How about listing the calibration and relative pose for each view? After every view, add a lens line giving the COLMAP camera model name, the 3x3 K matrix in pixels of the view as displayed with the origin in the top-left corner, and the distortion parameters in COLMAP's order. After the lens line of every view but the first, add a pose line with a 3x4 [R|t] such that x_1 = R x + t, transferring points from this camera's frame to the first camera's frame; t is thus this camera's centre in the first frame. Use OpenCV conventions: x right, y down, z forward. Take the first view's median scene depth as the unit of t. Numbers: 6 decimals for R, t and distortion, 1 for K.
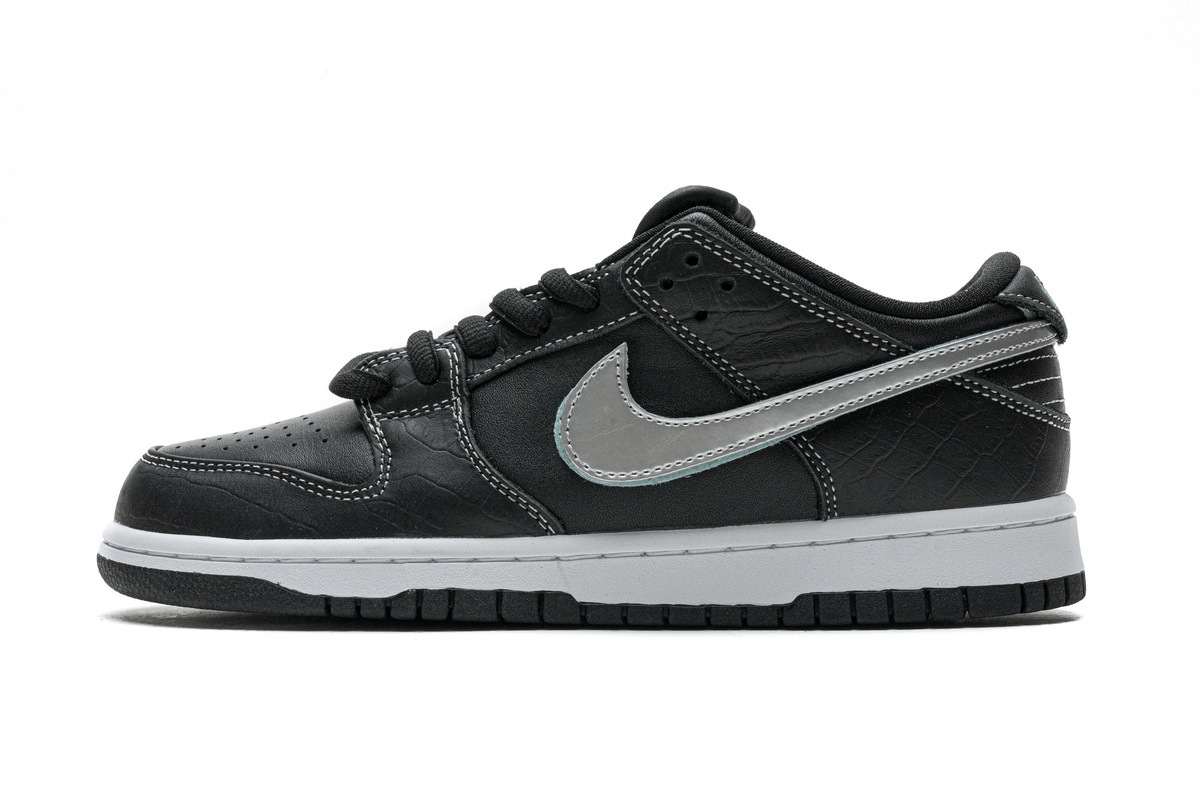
lens RADIAL K [[2427.9, 0, 600.0], [0, 2427.9, 400.0], [0, 0, 1]] dist [-0.327418, -0.030533]
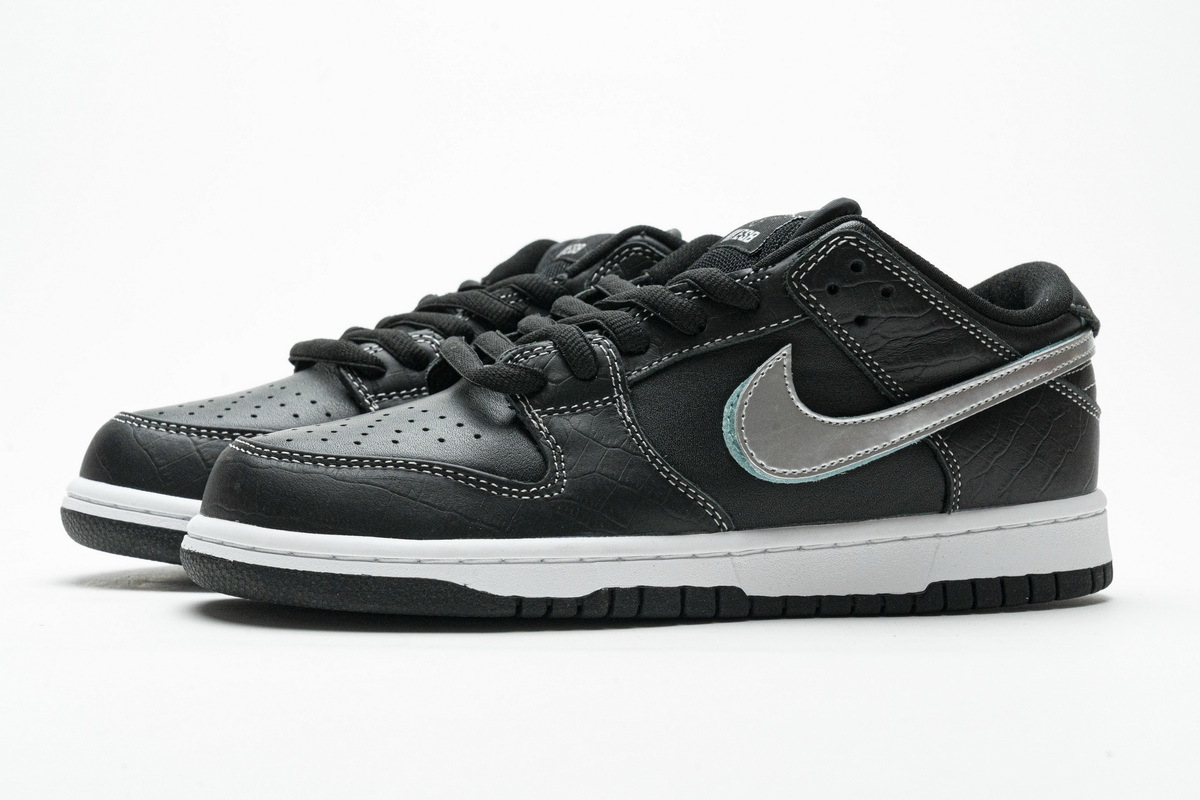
lens RADIAL K [[2427.9, 0, 600.0], [0, 2427.9, 400.0], [0, 0, 1]] dist [-0.327418, -0.030533]
pose [[0.923948, 0.007271, 0.382449, -0.459320], [-0.019082, 0.999451, 0.027098, -0.026329], [-0.382042, -0.032335, 0.923579, 0.077037]]
